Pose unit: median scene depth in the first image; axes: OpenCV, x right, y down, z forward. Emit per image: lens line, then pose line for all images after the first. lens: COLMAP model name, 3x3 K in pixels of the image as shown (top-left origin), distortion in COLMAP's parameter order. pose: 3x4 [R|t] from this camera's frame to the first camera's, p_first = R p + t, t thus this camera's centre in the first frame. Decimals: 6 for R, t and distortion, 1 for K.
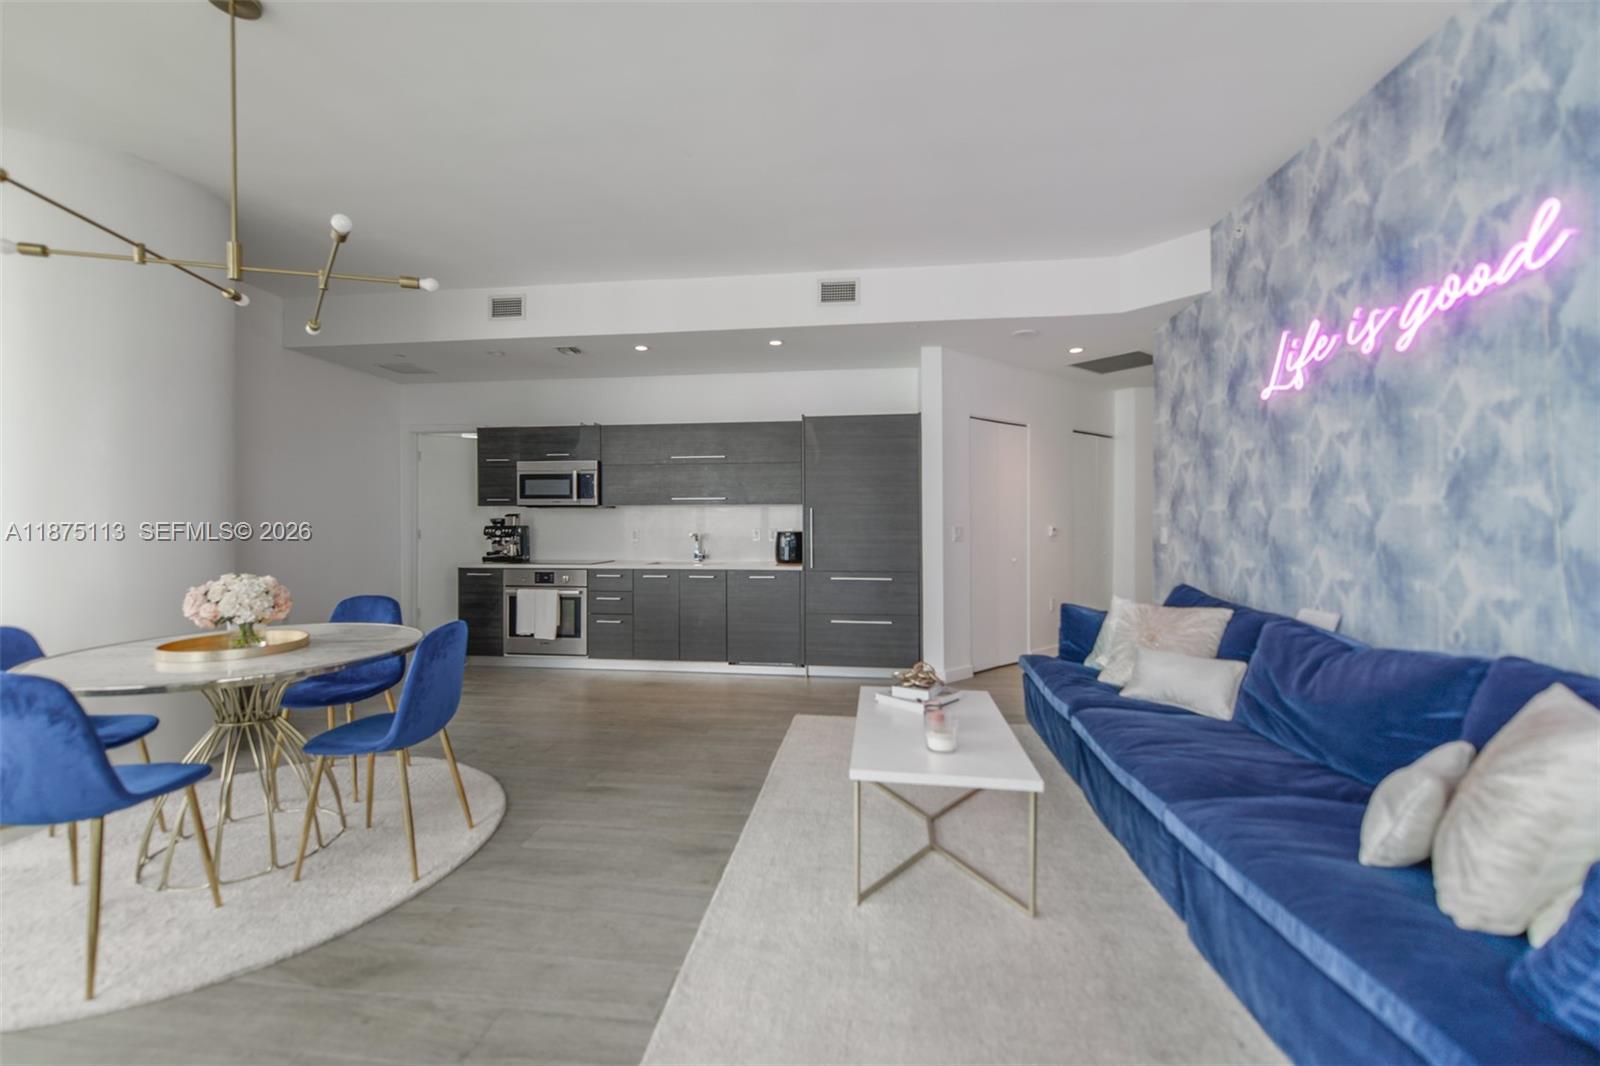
lens RADIAL K [[624.1, 0, 787.5], [0, 624.1, 527.4], [0, 0, 1]] dist [-0.003598, -0.000947]
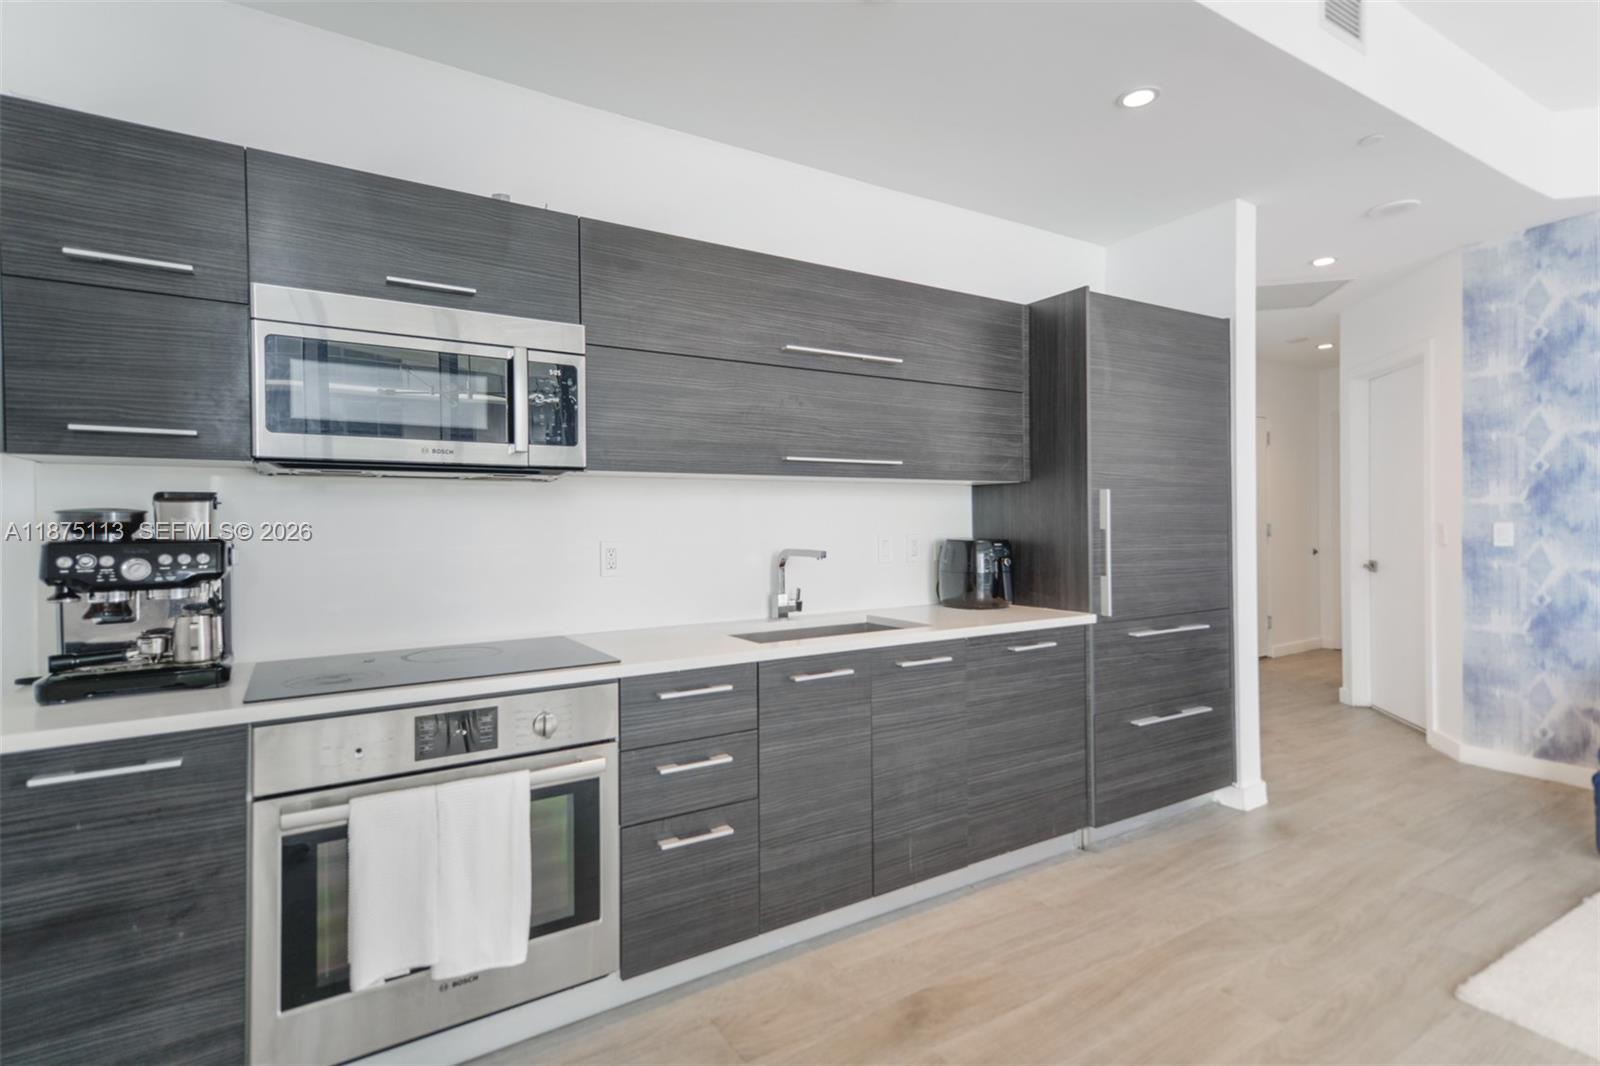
lens RADIAL K [[811.2, 0, 813.7], [0, 811.2, 528.2], [0, 0, 1]] dist [0.025310, 0.000226]
pose [[0.769781, -0.008893, 0.638247, -0.609586], [0.009795, 0.999950, 0.002119, -0.007029], [-0.638233, 0.004620, 0.769829, 0.781801]]
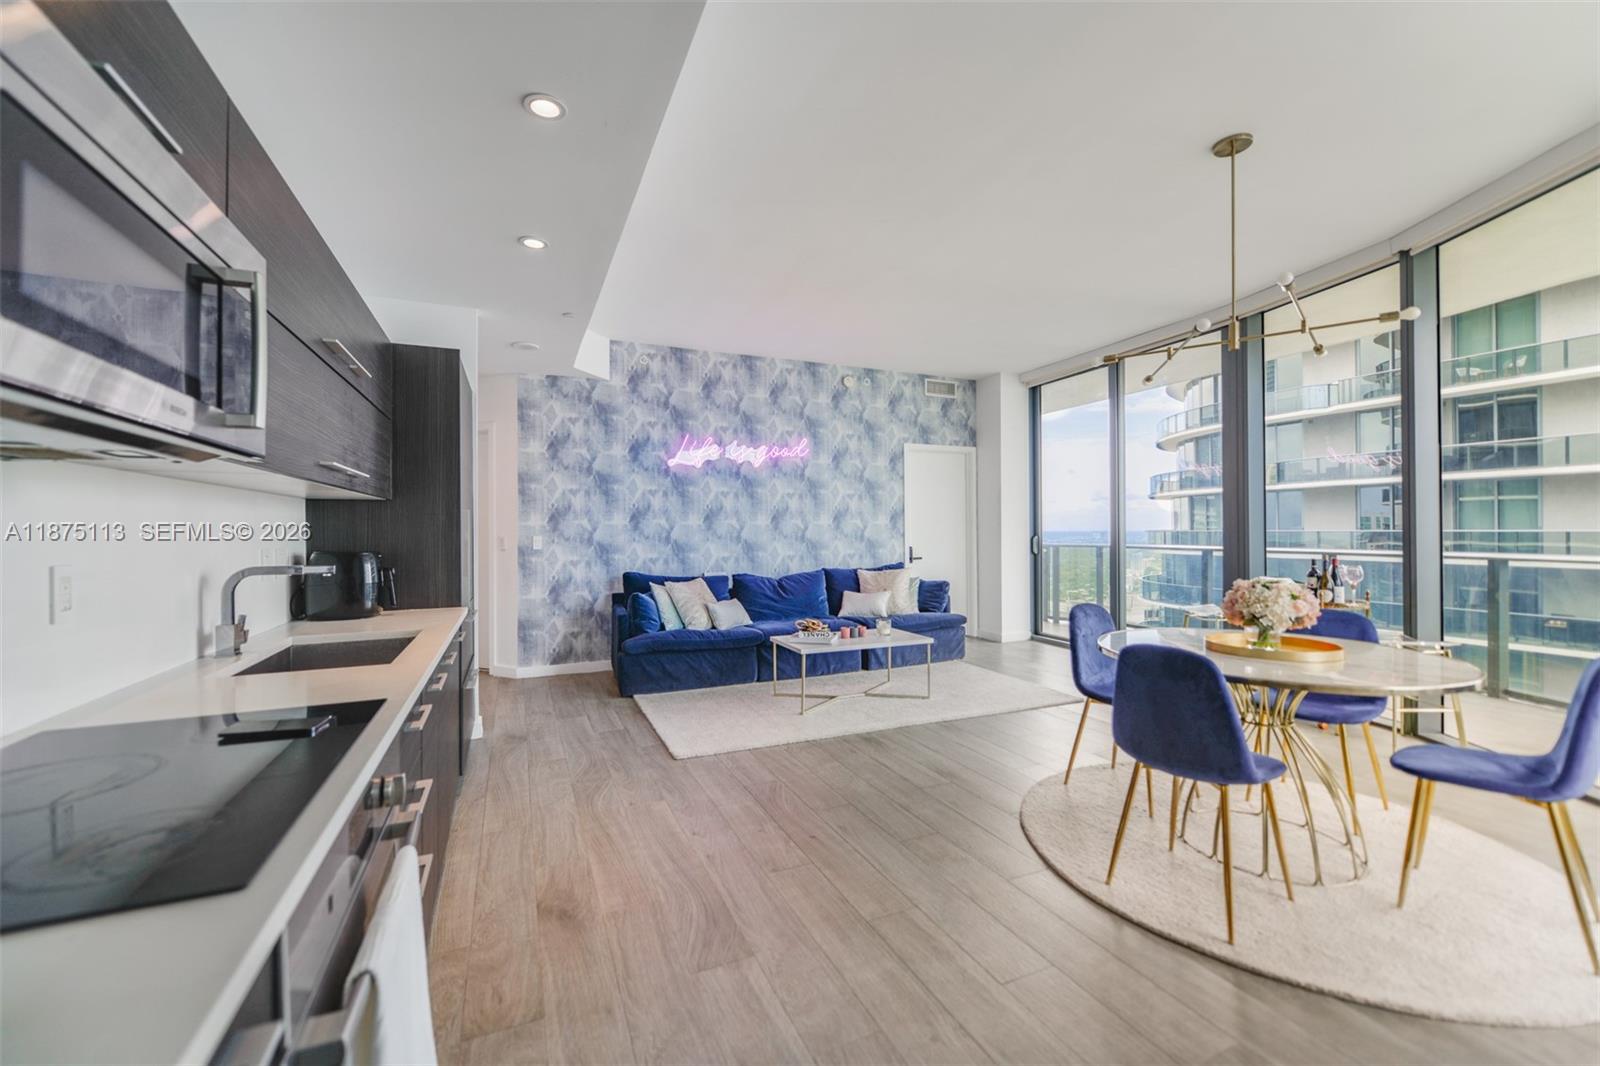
lens RADIAL K [[624.1, 0, 808.7], [0, 624.1, 525.9], [0, 0, 1]] dist [-0.003598, -0.000947]
pose [[-0.524436, 0.014776, 0.851322, -0.773627], [0.019189, 0.999801, -0.005532, -0.006535], [-0.851234, 0.013435, -0.524615, 1.234591]]
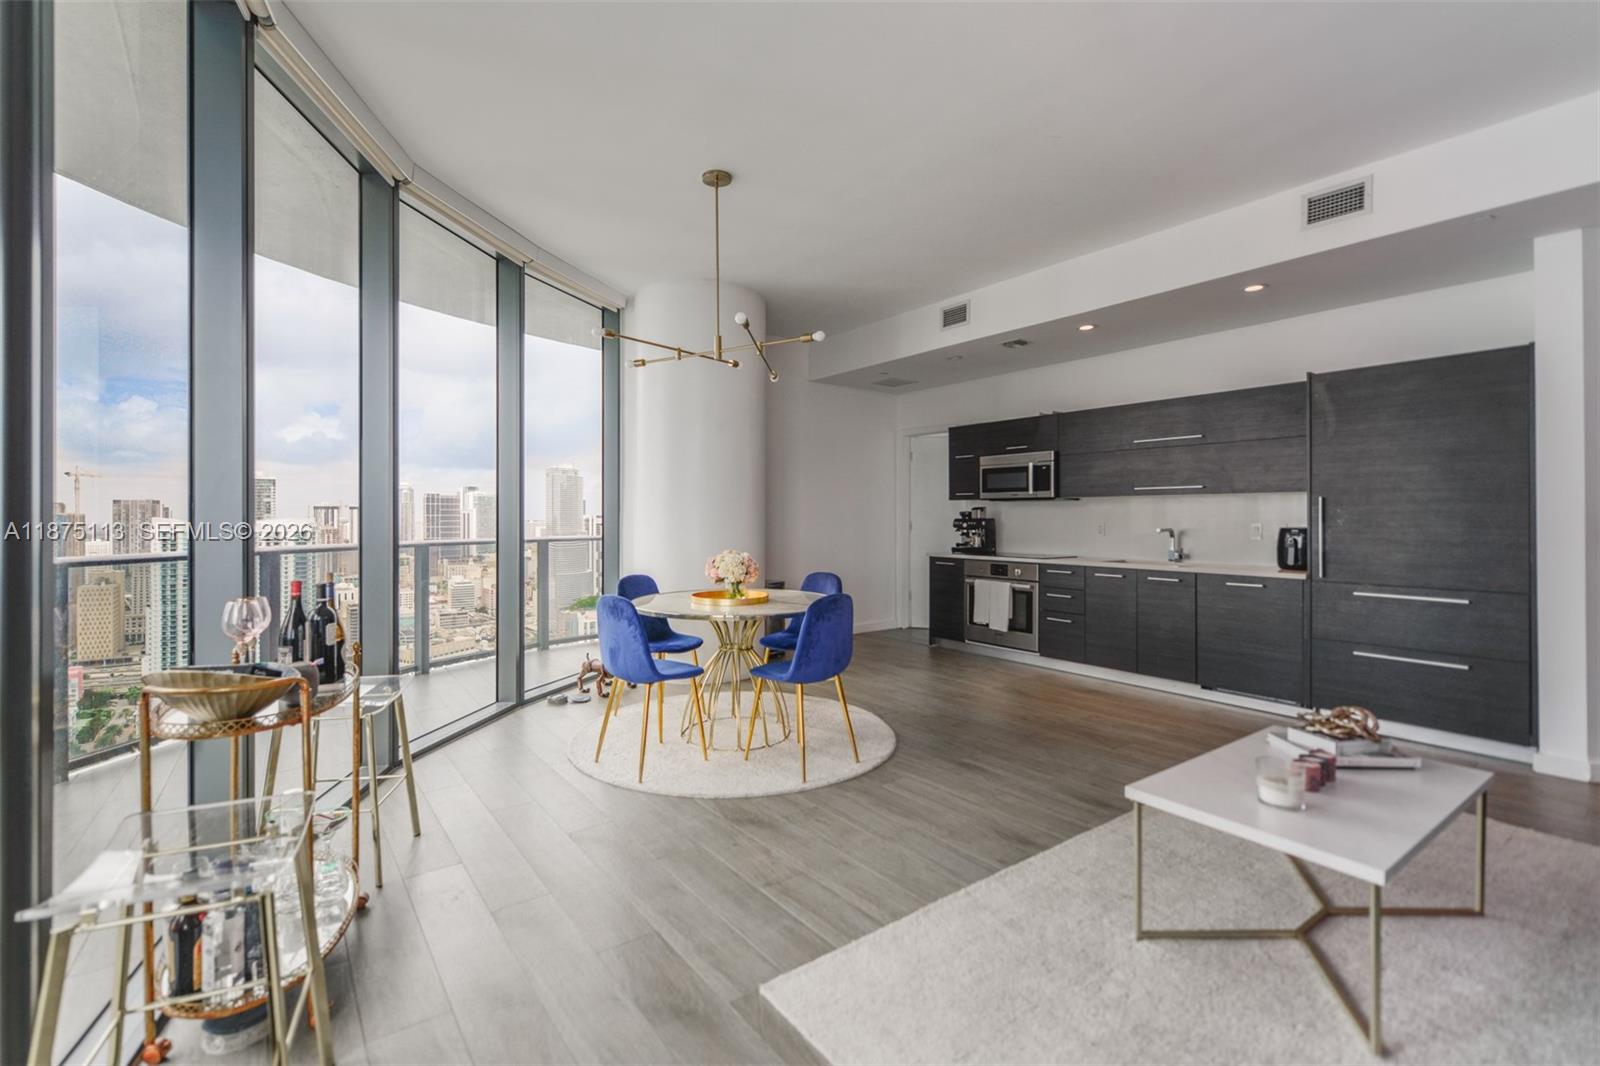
lens RADIAL K [[686.2, 0, 792.0], [0, 686.2, 518.9], [0, 0, 1]] dist [-0.000163, -0.001089]
pose [[0.695889, 0.004724, -0.718134, 0.218057], [-0.006244, 0.999980, 0.000528, -0.001170], [0.718122, 0.004117, 0.695905, -0.025368]]
